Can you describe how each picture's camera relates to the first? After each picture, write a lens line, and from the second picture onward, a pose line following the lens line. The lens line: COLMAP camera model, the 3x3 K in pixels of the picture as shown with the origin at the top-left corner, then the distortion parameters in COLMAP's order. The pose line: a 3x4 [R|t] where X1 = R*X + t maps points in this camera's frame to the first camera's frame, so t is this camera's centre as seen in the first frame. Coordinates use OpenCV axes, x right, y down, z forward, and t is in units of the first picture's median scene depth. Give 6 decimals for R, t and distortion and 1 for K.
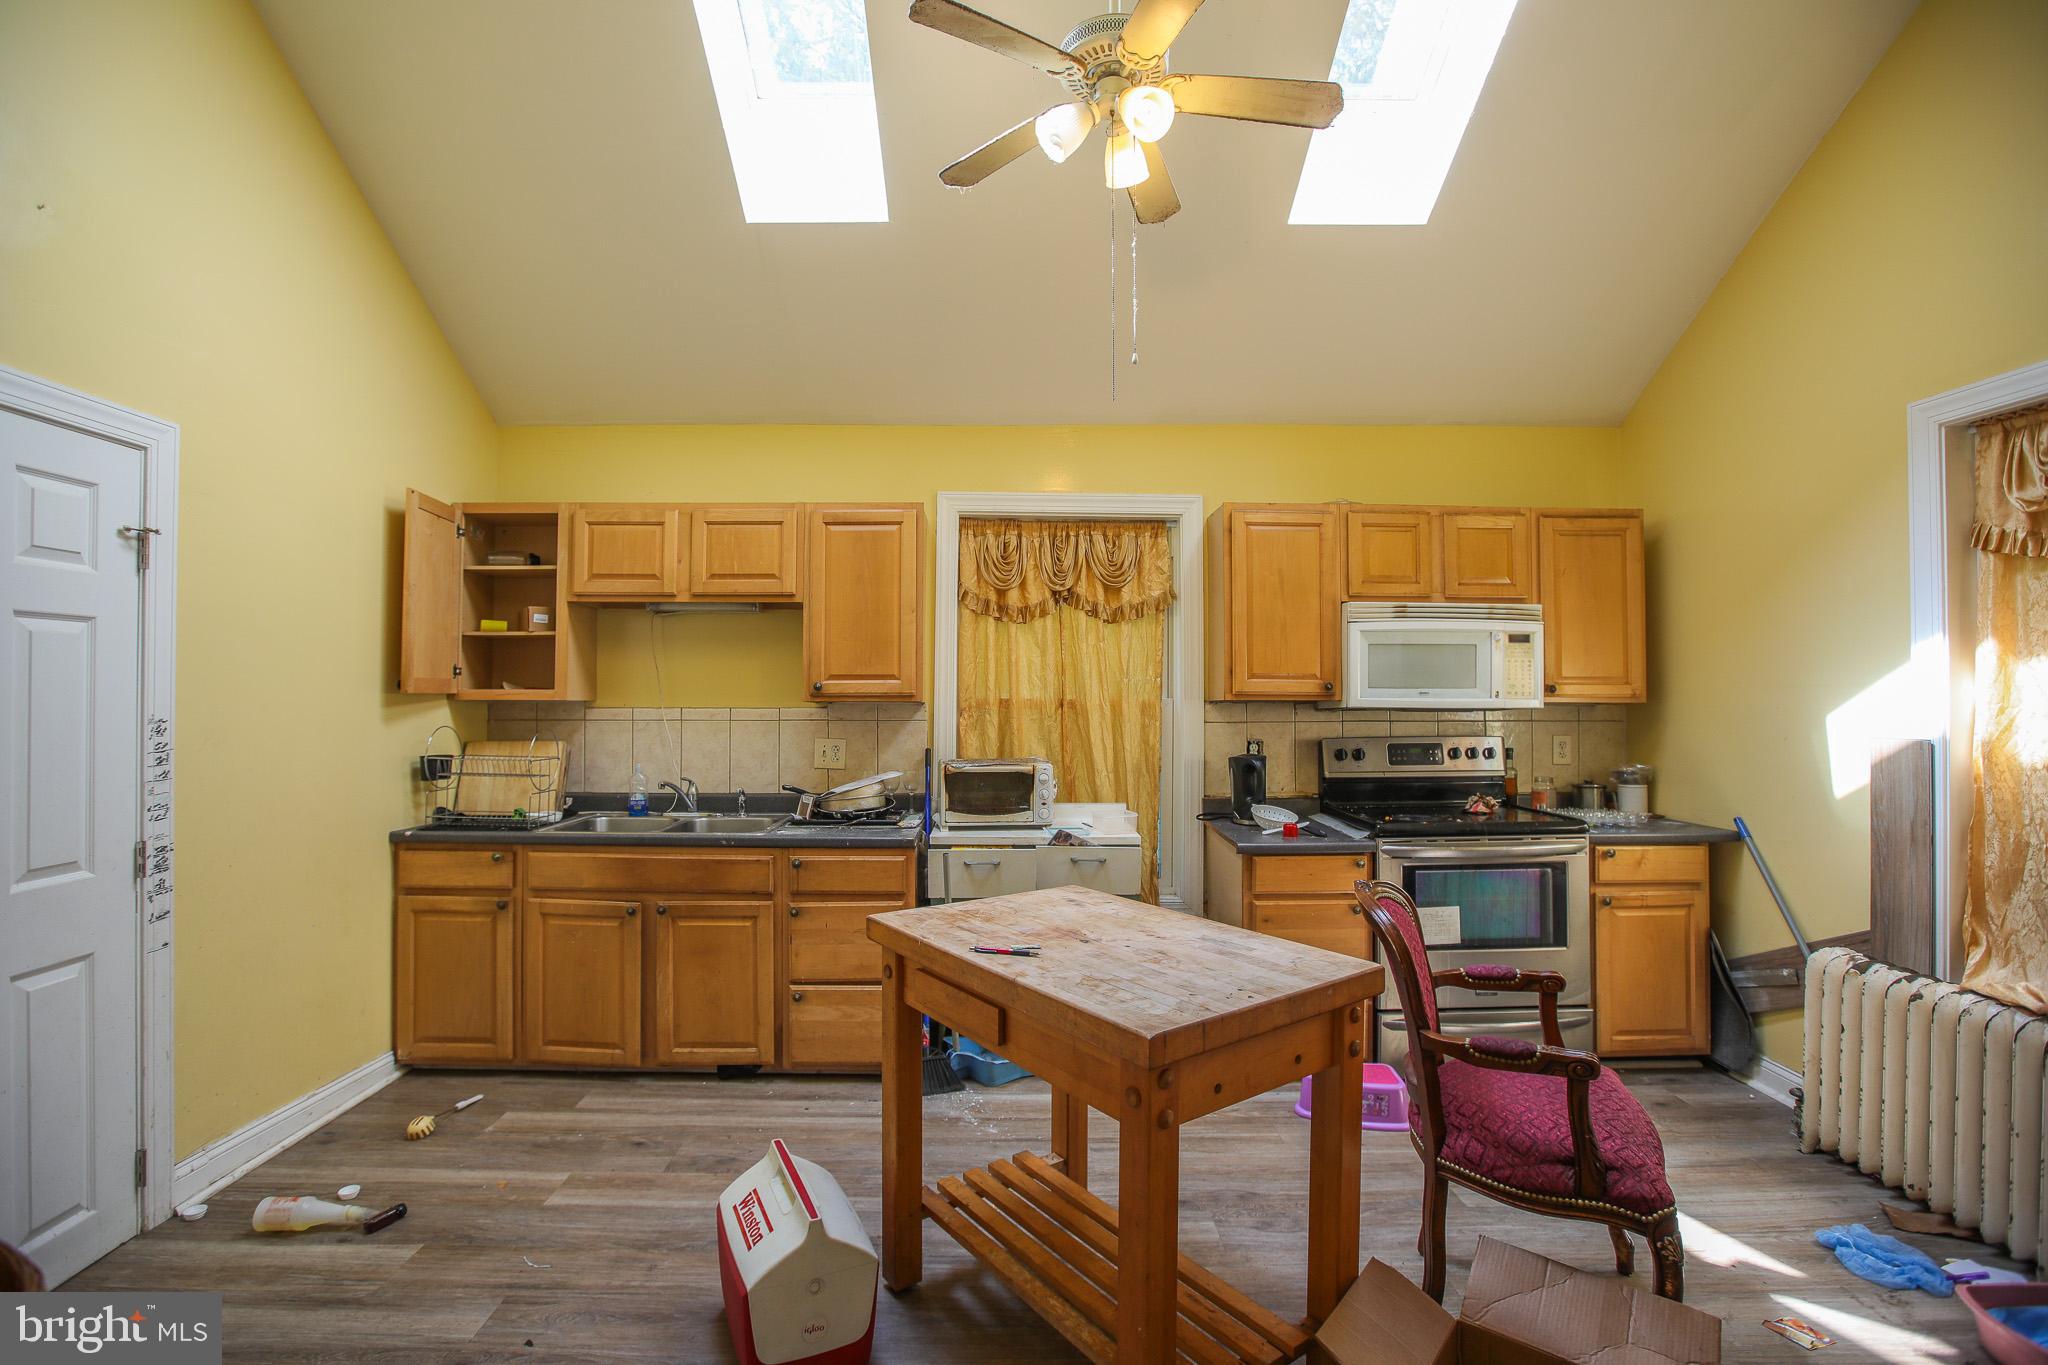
lens RADIAL K [[950.6, 0, 1010.7], [0, 950.6, 685.7], [0, 0, 1]] dist [-0.022587, -0.000158]
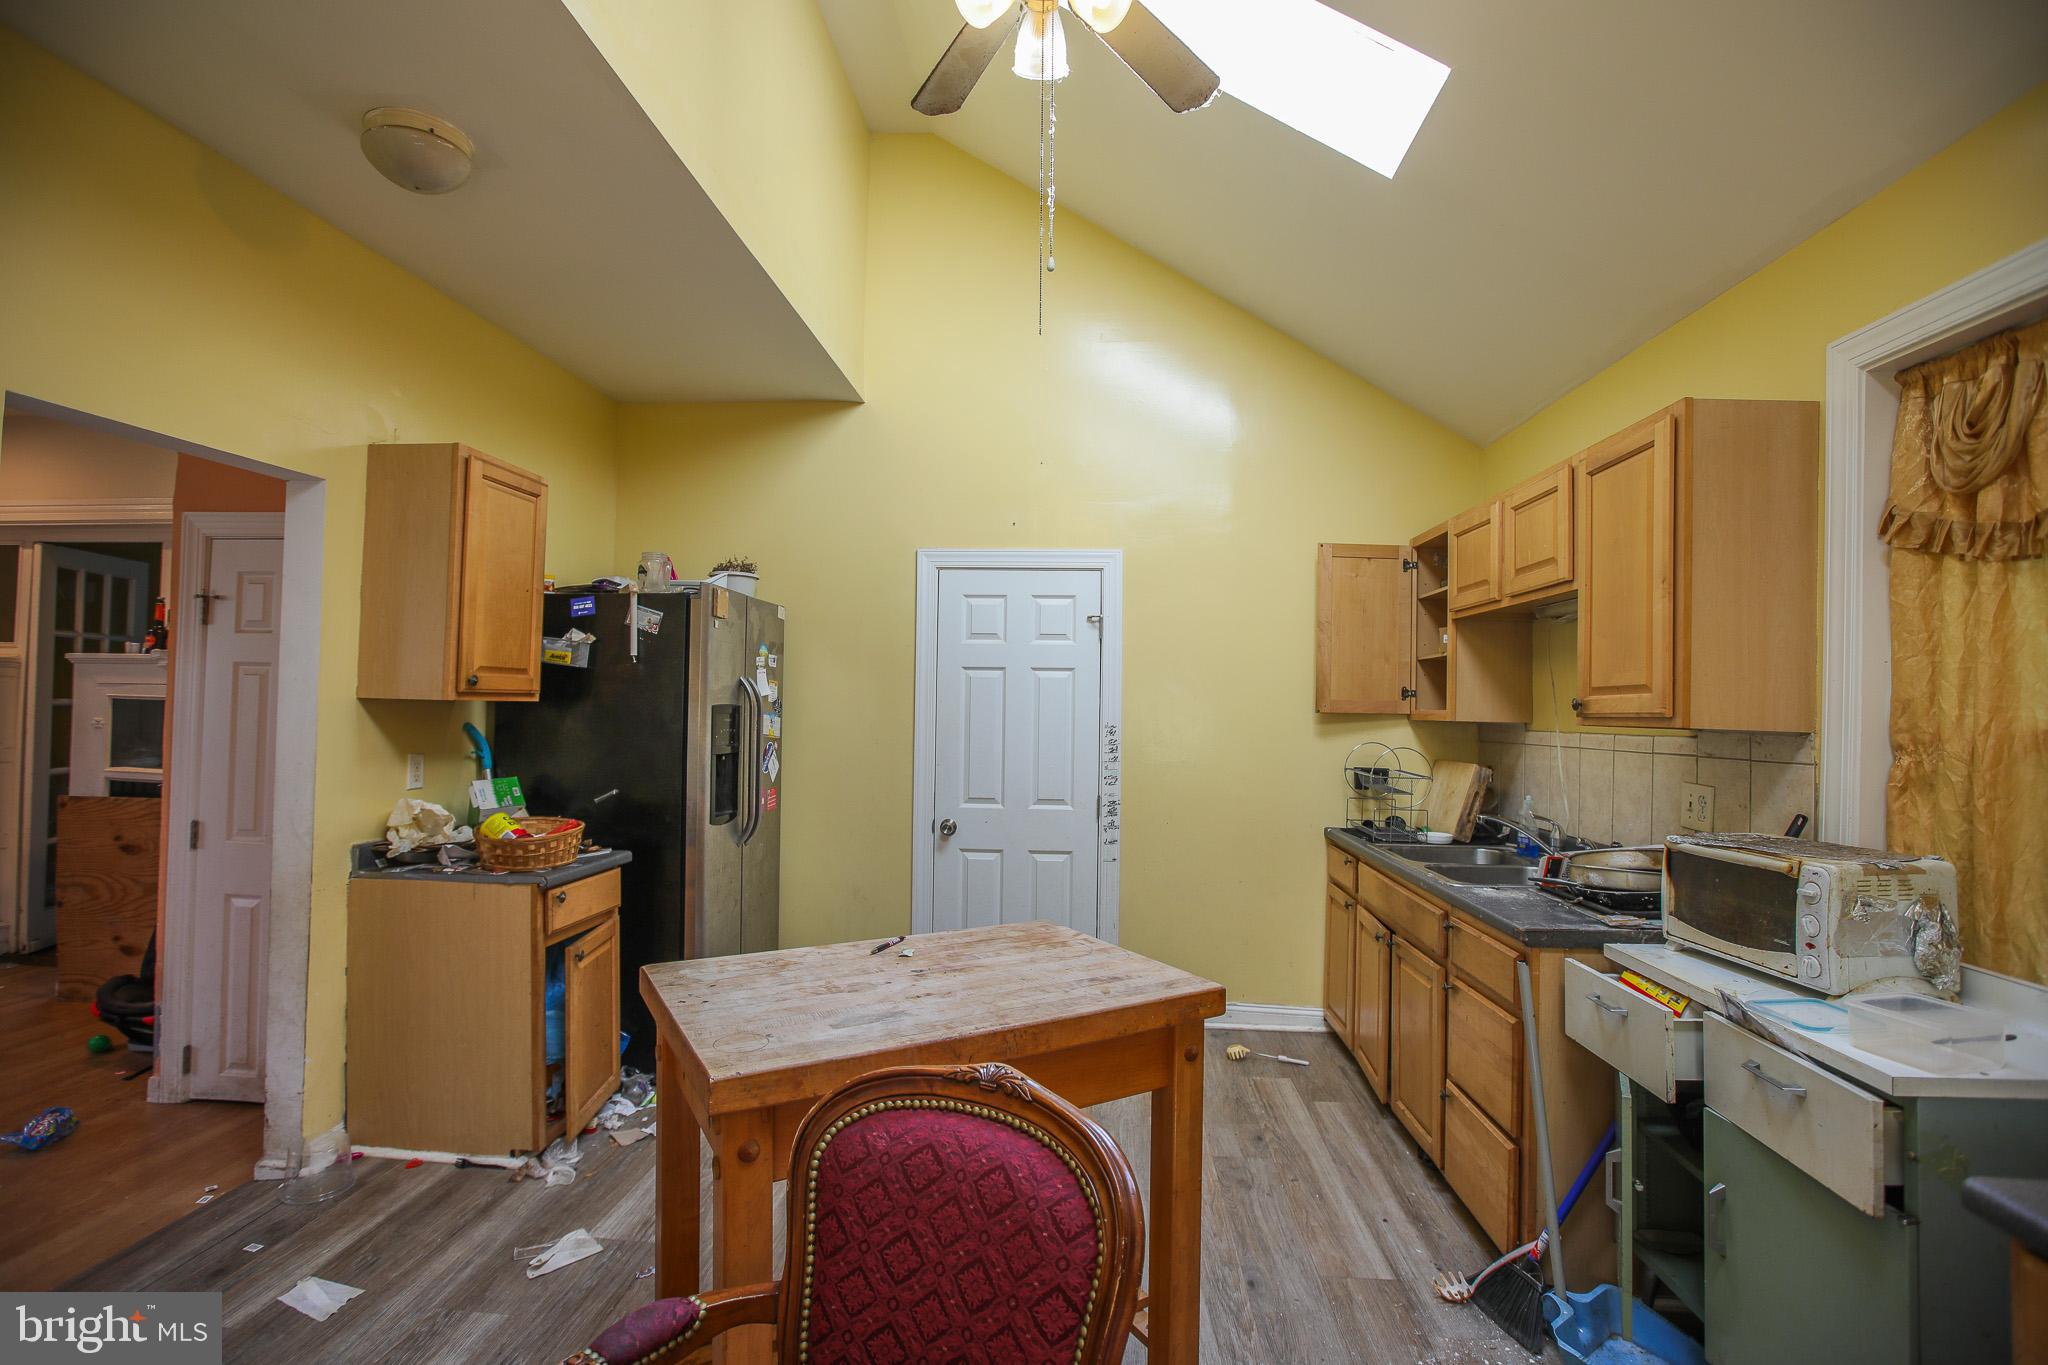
lens RADIAL K [[971.2, 0, 1019.2], [0, 971.2, 694.2], [0, 0, 1]] dist [-0.001511, 0.000180]
pose [[-0.101257, -0.020423, -0.994651, 0.625122], [-0.003764, 0.999790, -0.020146, 0.010682], [0.994853, 0.001704, -0.101313, 0.728601]]
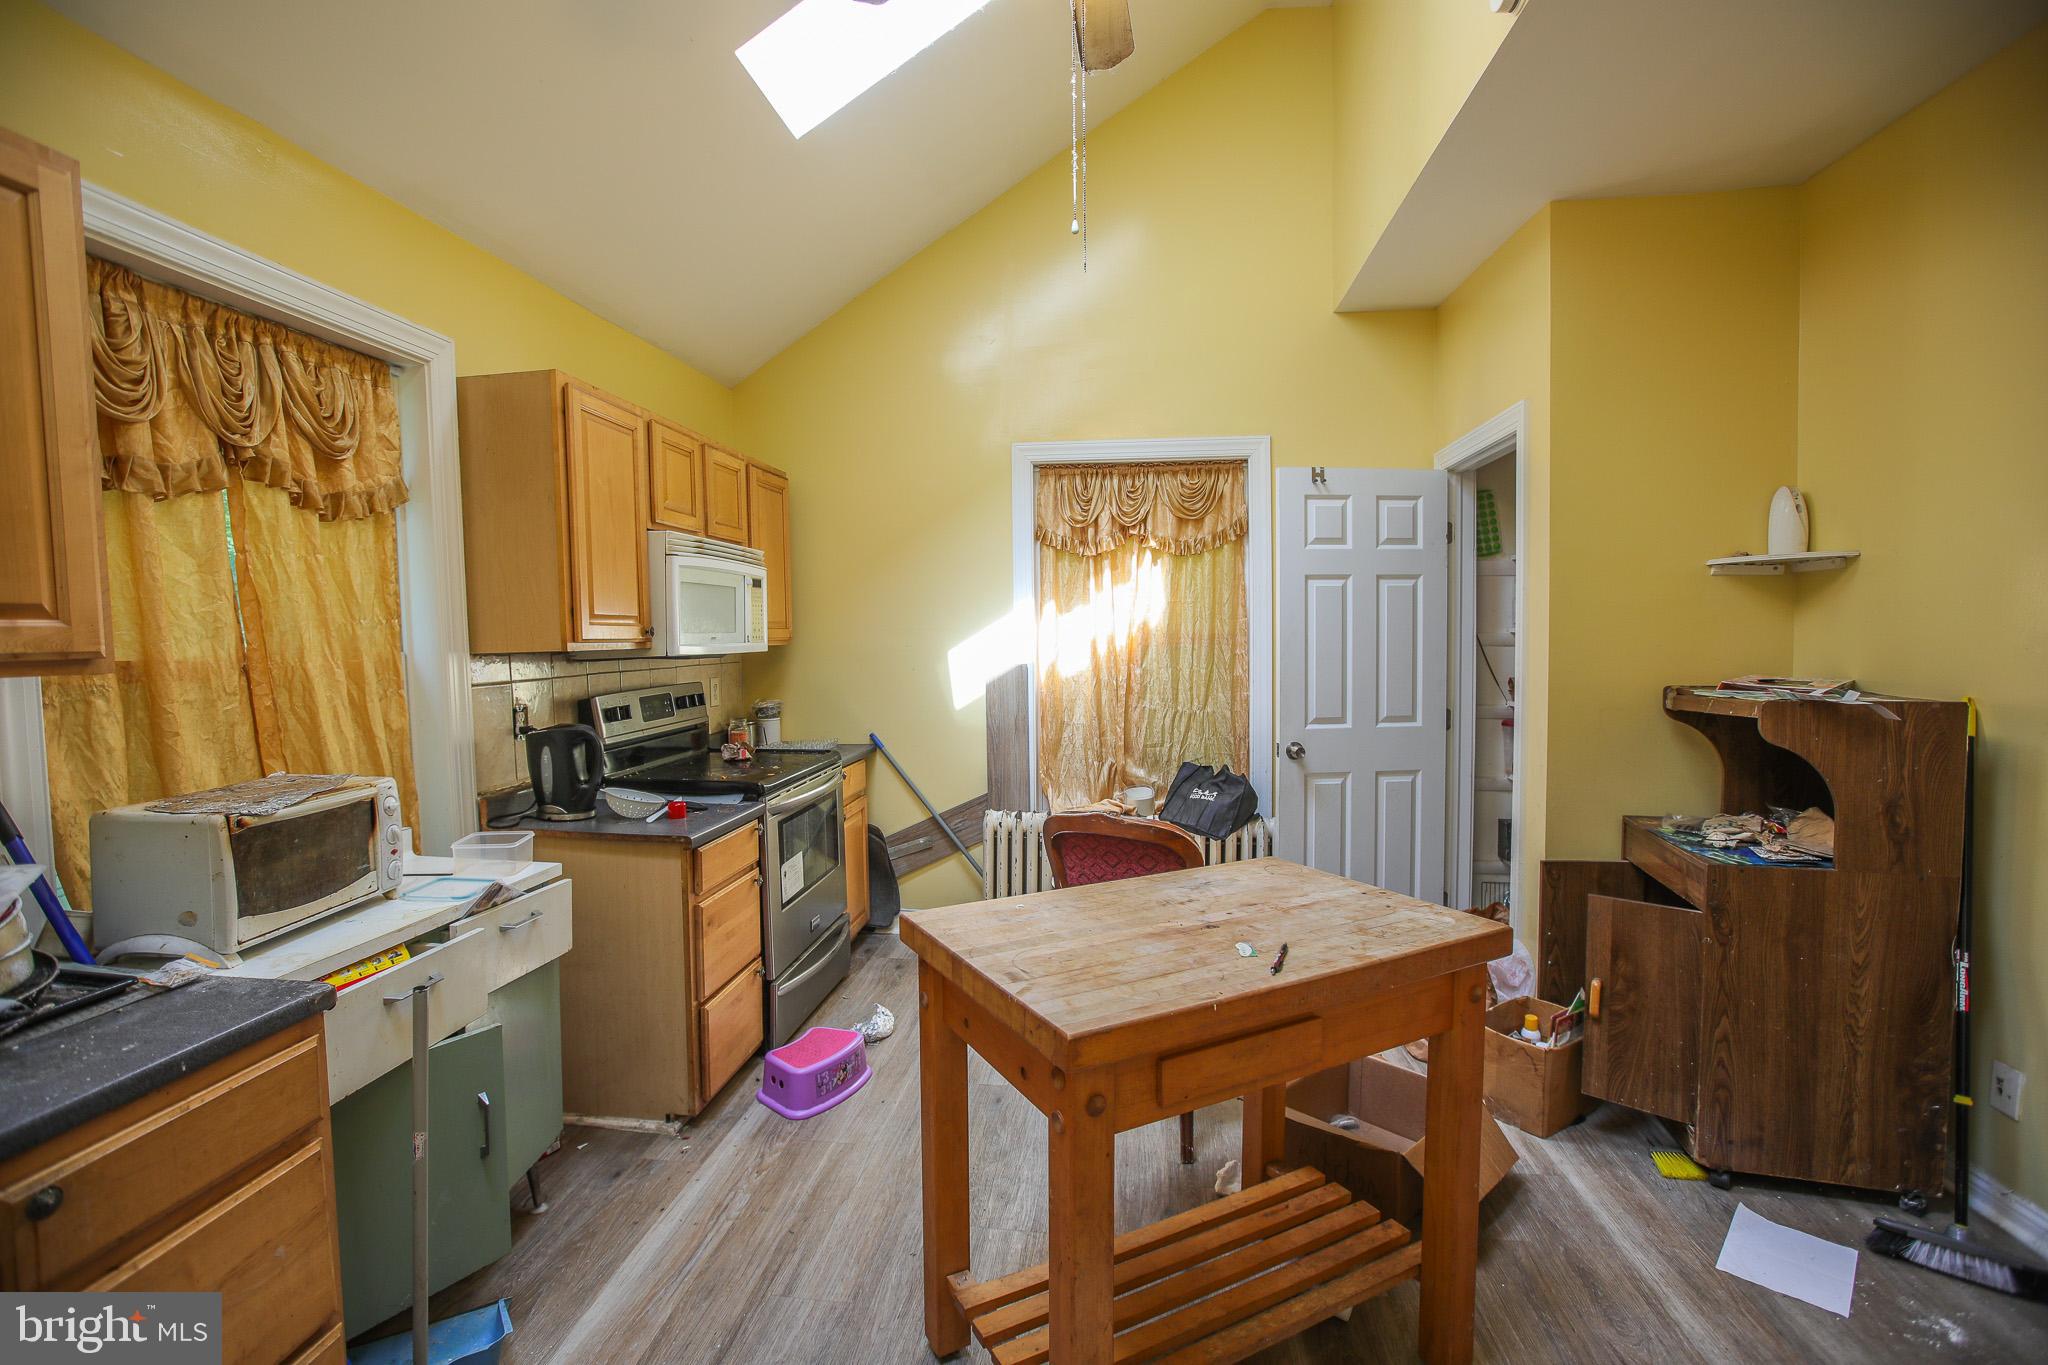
lens RADIAL K [[950.6, 0, 1010.7], [0, 950.6, 685.7], [0, 0, 1]] dist [-0.022587, -0.000158]
pose [[0.147269, -0.059730, 0.987291, -0.484125], [0.000852, 0.998182, 0.060262, -0.001493], [-0.989096, -0.008034, 0.147052, 0.642673]]
